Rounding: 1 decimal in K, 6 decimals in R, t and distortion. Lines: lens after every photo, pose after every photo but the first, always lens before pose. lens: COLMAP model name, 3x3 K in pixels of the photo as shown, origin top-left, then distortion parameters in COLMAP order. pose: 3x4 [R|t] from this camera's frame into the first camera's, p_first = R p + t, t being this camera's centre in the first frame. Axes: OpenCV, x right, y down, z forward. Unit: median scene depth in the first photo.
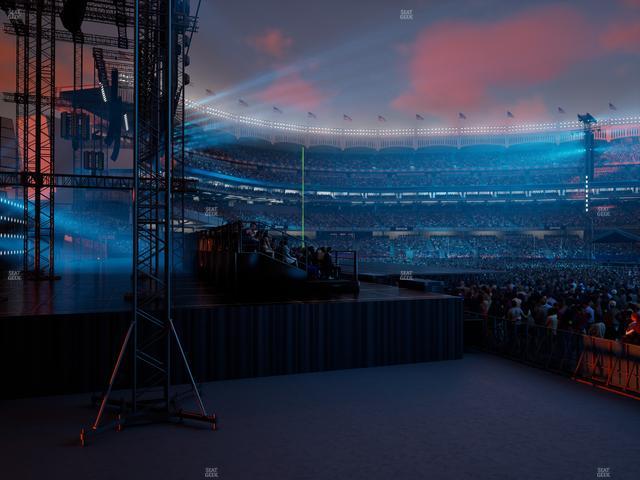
lens RADIAL K [[502.9, 0, 320.0], [0, 502.9, 240.0], [0, 0, 1]] dist [0.000476, 0.000321]
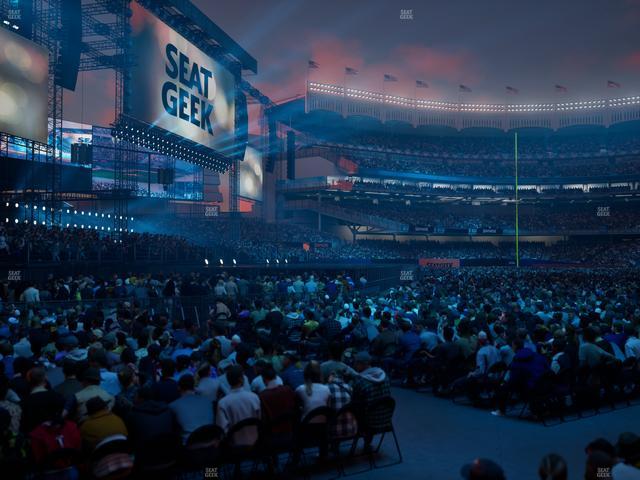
lens RADIAL K [[600.1, 0, 320.0], [0, 600.1, 240.0], [0, 0, 1]] dist [0.000769, -0.002622]
pose [[0.822409, -0.019793, -0.568553, 0.221847], [0.006867, 0.999667, -0.024868, 0.010059], [0.568855, 0.016547, 0.822271, 0.020030]]
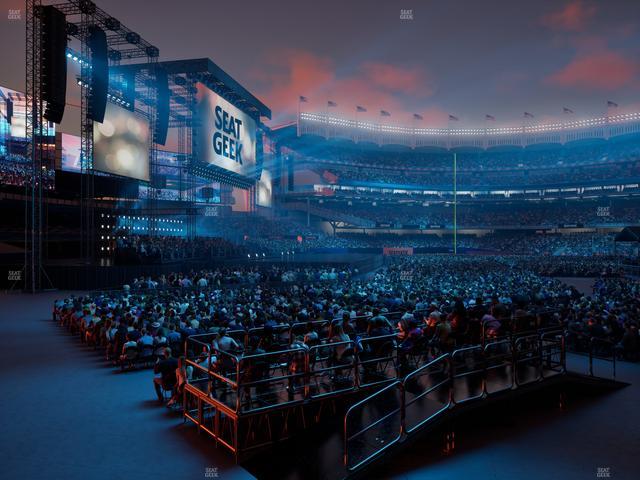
lens RADIAL K [[502.9, 0, 320.0], [0, 502.9, 240.0], [0, 0, 1]] dist [0.000476, 0.000321]
pose [[0.846805, -0.003760, -0.531890, 0.260200], [0.006468, 0.999974, 0.003227, -0.001173], [0.531864, -0.006173, 0.846807, -0.073319]]
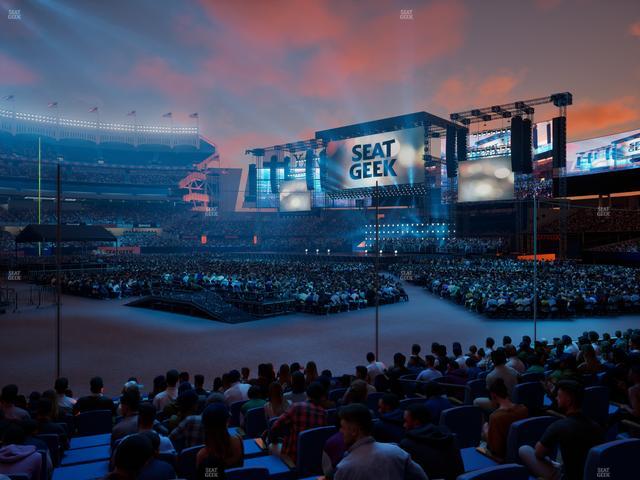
lens RADIAL K [[502.9, 0, 320.0], [0, 502.9, 240.0], [0, 0, 1]] dist [0.000476, 0.000321]
pose [[-0.874747, -0.002443, -0.484574, 0.295434], [0.003855, 0.999921, -0.012001, 0.007952], [0.484564, -0.012366, -0.874668, 0.872217]]
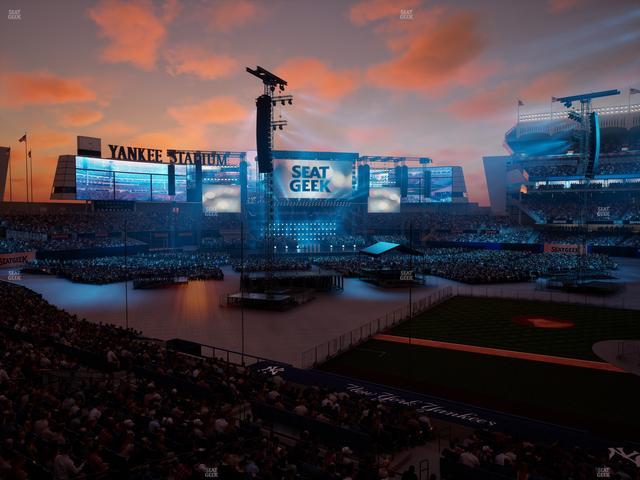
lens RADIAL K [[502.9, 0, 320.0], [0, 502.9, 240.0], [0, 0, 1]] dist [0.000476, 0.000321]
pose [[-0.083288, 0.049606, -0.995290, 0.827483], [0.010186, 0.998750, 0.048927, -0.040260], [0.996473, -0.006063, -0.083689, 0.409604]]
